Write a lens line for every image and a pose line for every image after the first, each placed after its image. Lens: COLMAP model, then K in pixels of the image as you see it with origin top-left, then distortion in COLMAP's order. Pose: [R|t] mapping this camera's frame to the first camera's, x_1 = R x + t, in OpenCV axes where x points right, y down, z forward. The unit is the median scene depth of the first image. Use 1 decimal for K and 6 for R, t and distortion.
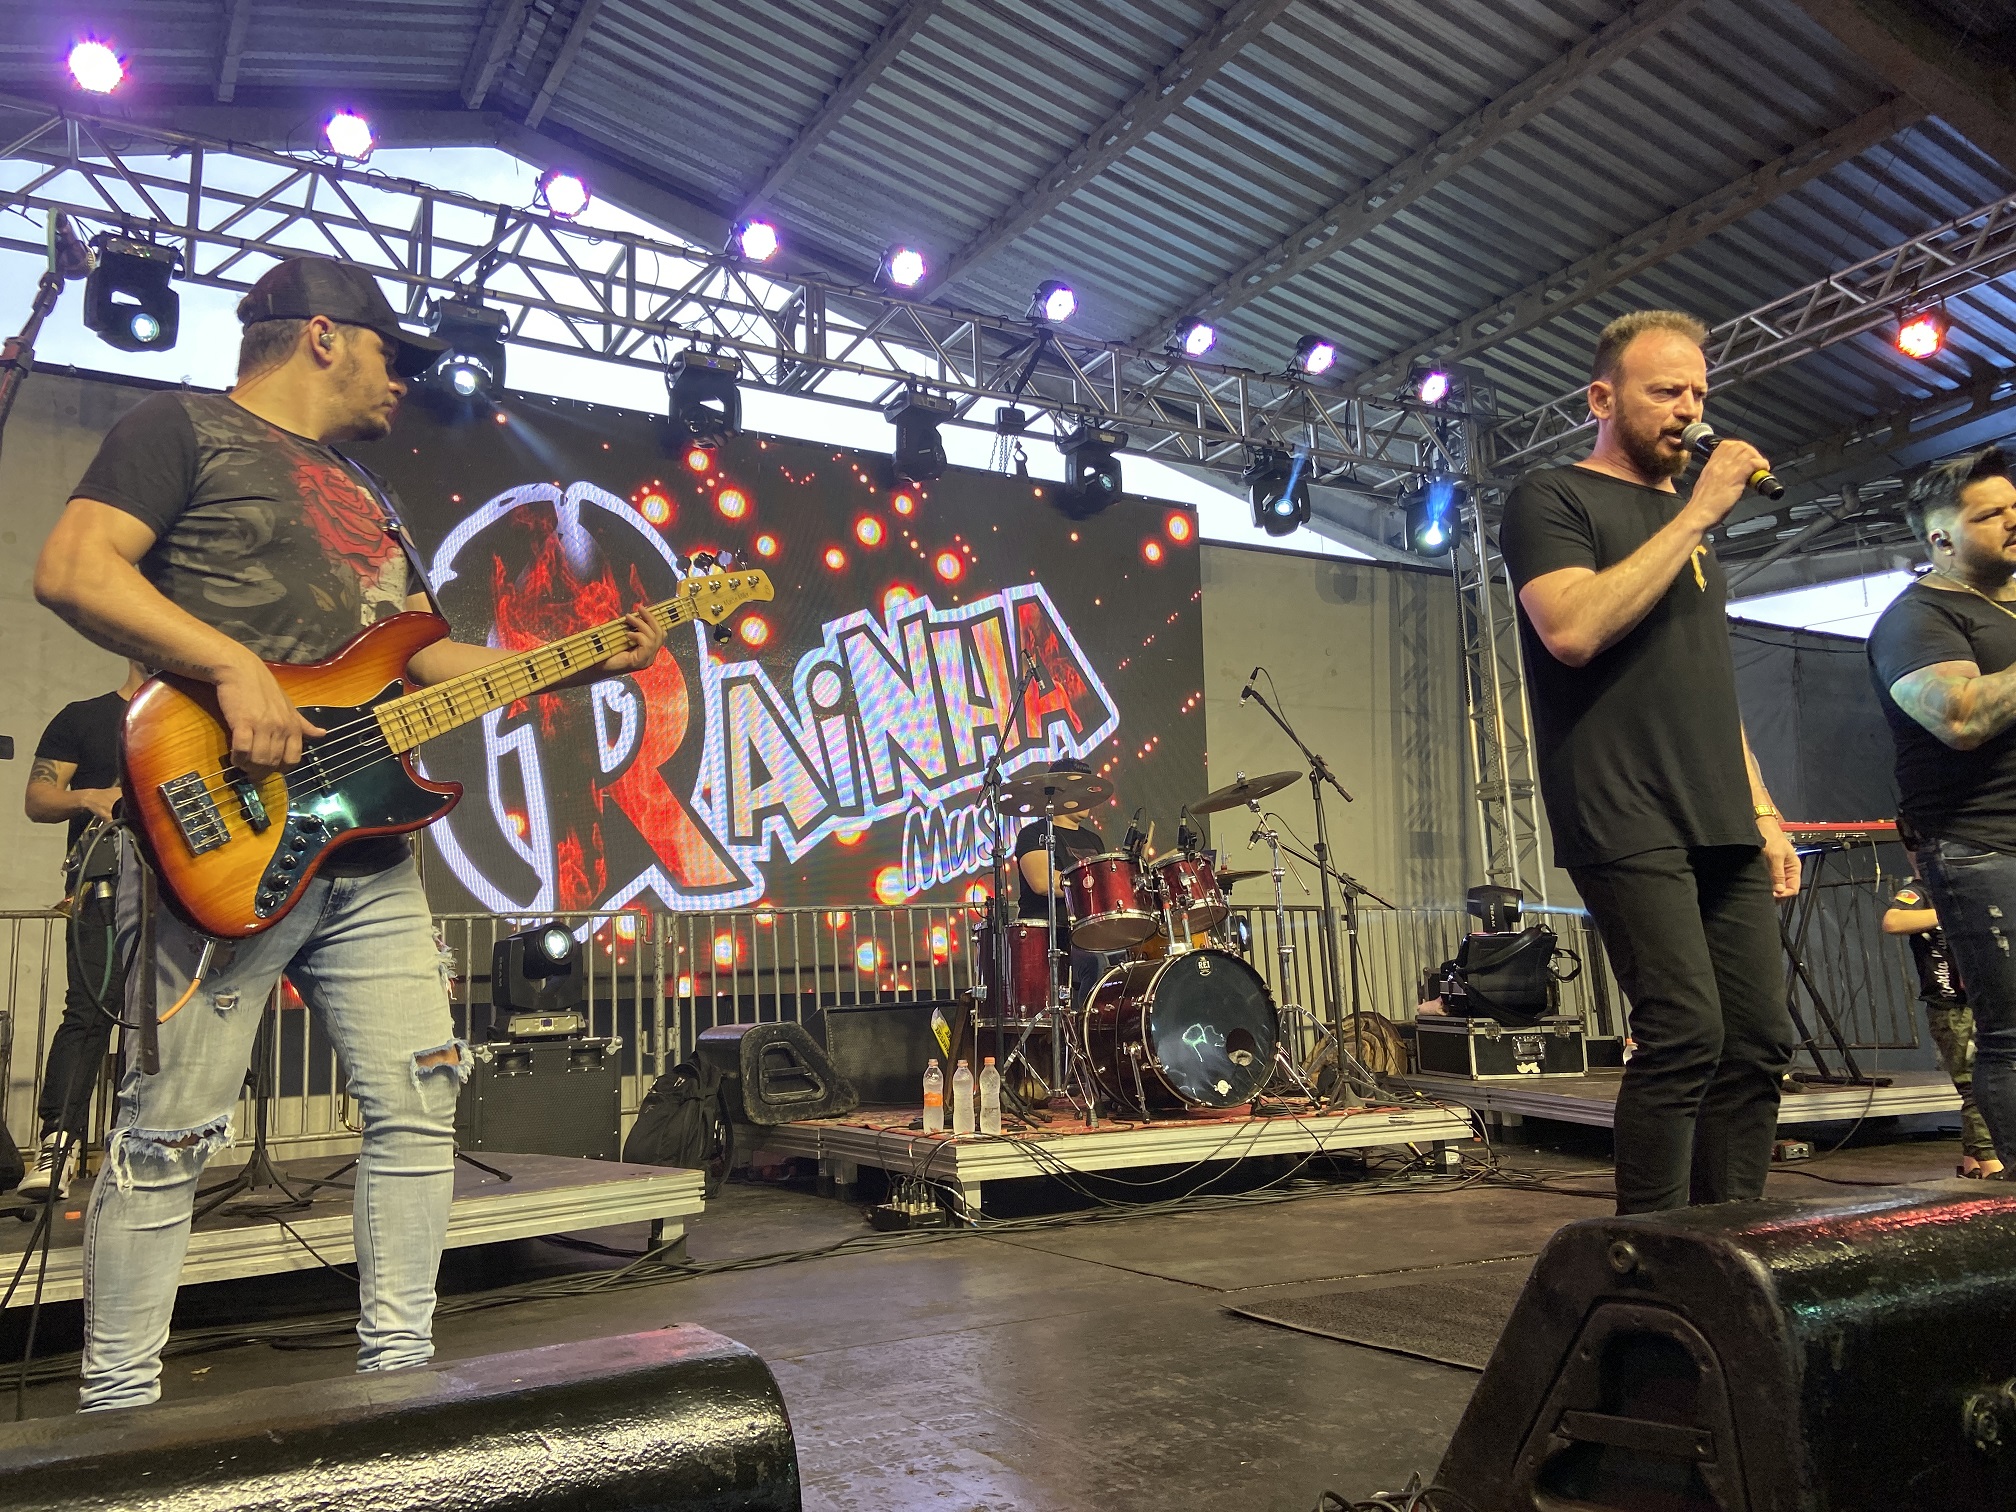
lens RADIAL K [[1563.7, 0, 1008.0], [0, 1563.7, 756.0], [0, 0, 1]] dist [0.063645, 0.001095]
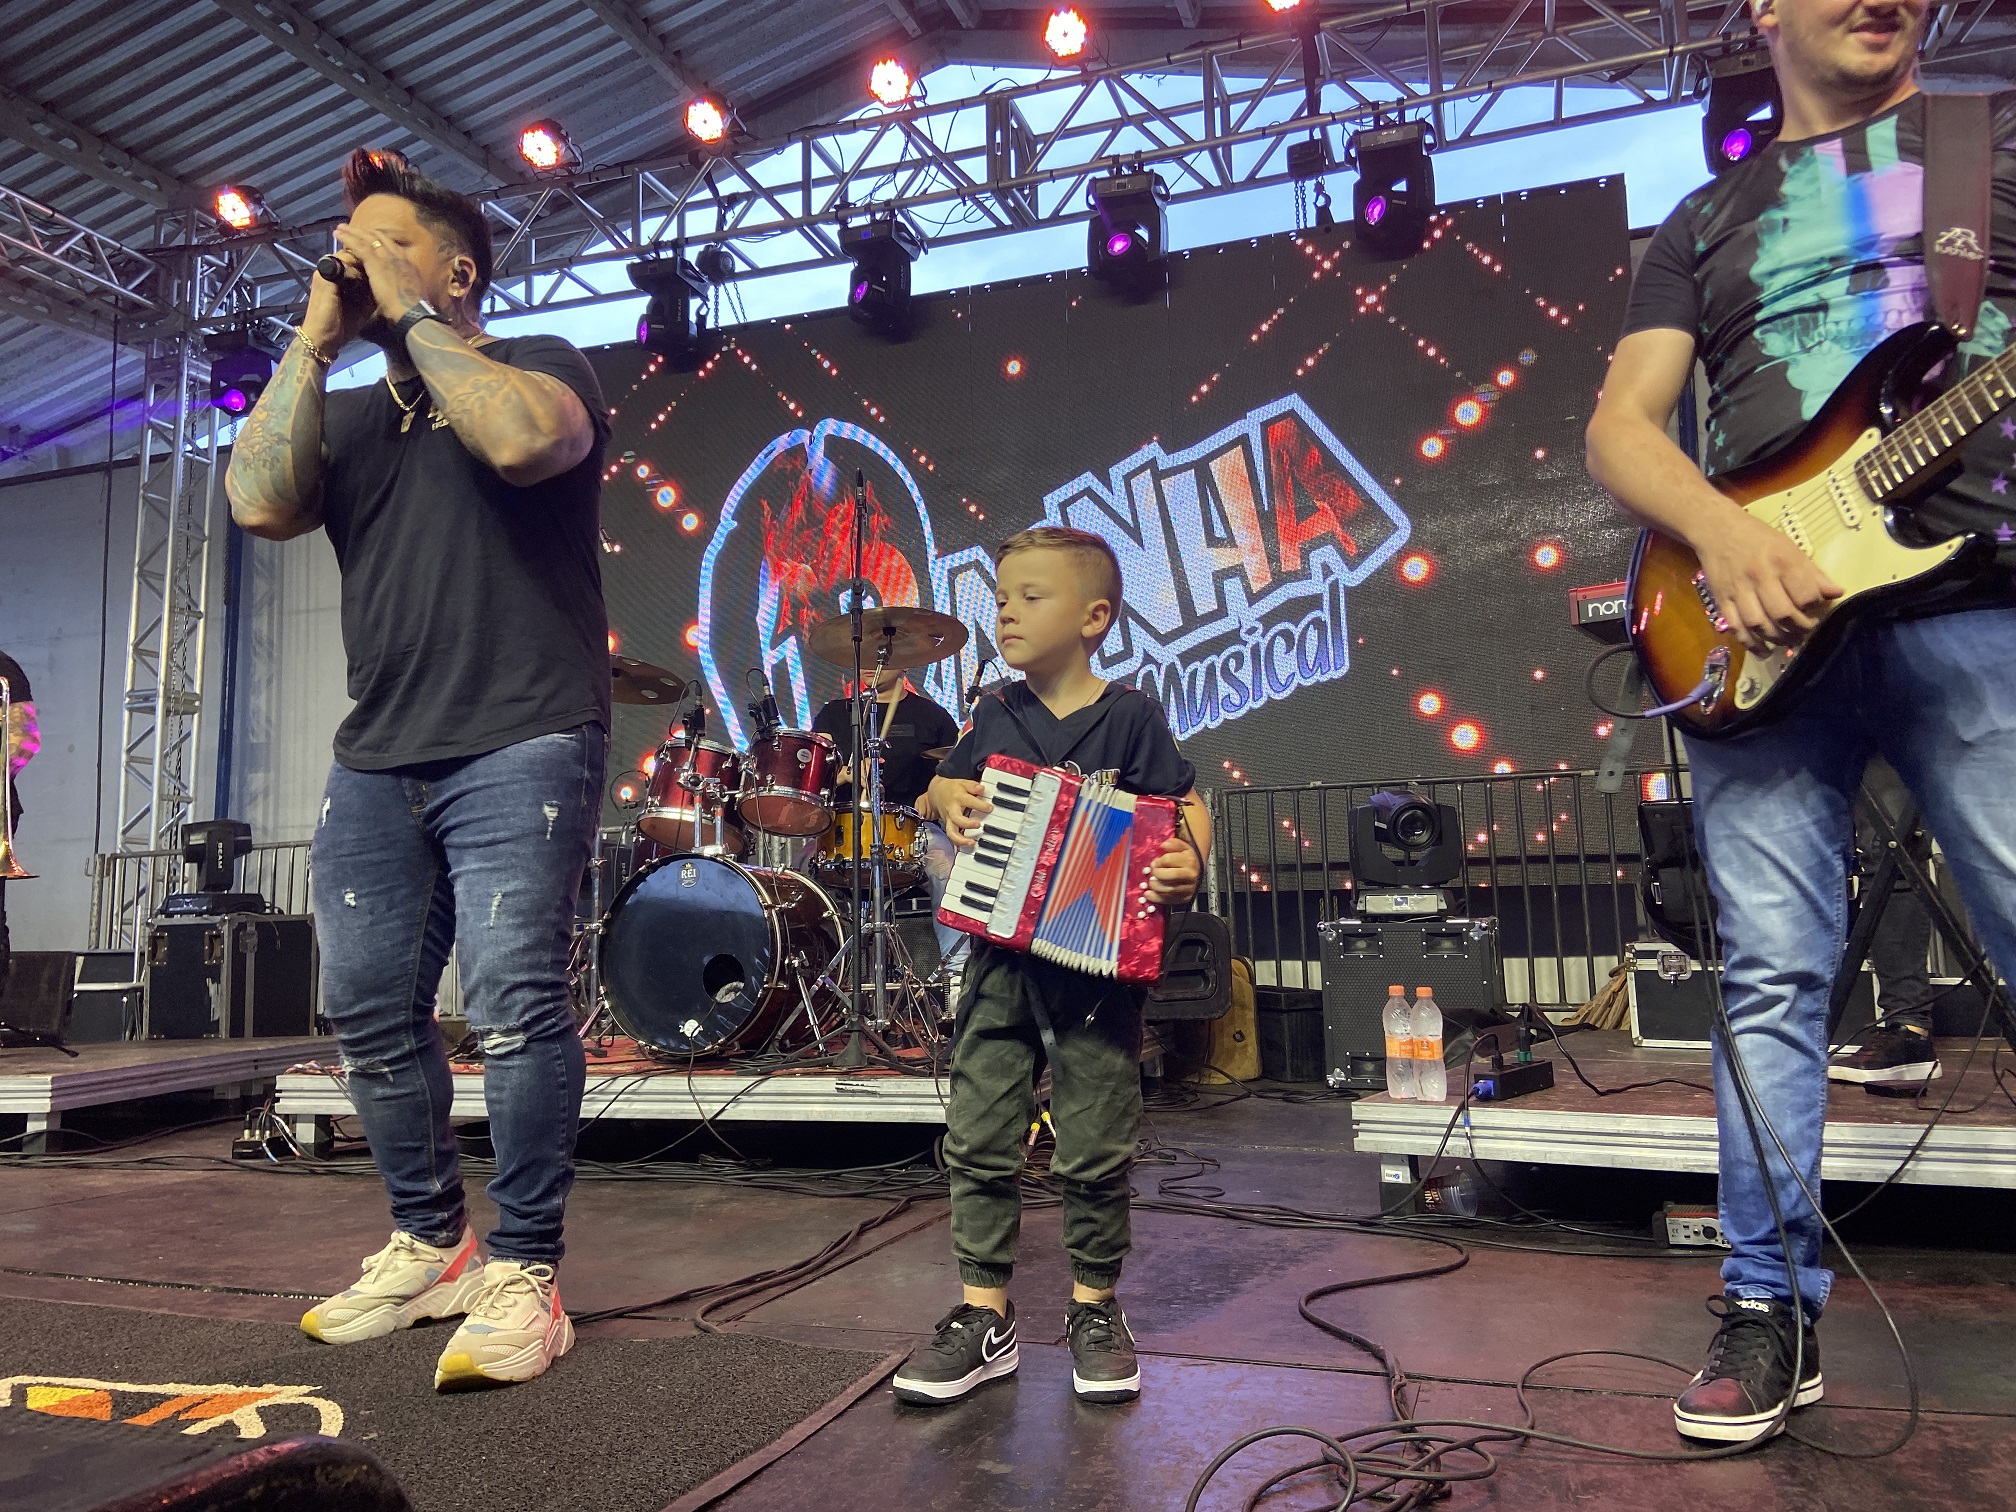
lens RADIAL K [[1563.7, 0, 1008.0], [0, 1563.7, 756.0], [0, 0, 1]] dist [0.063645, 0.001095]
pose [[0.638011, -0.071553, -0.766696, 0.609285], [0.115532, 0.993298, 0.003440, 0.073507], [0.761311, -0.090773, 0.642002, 0.304721]]
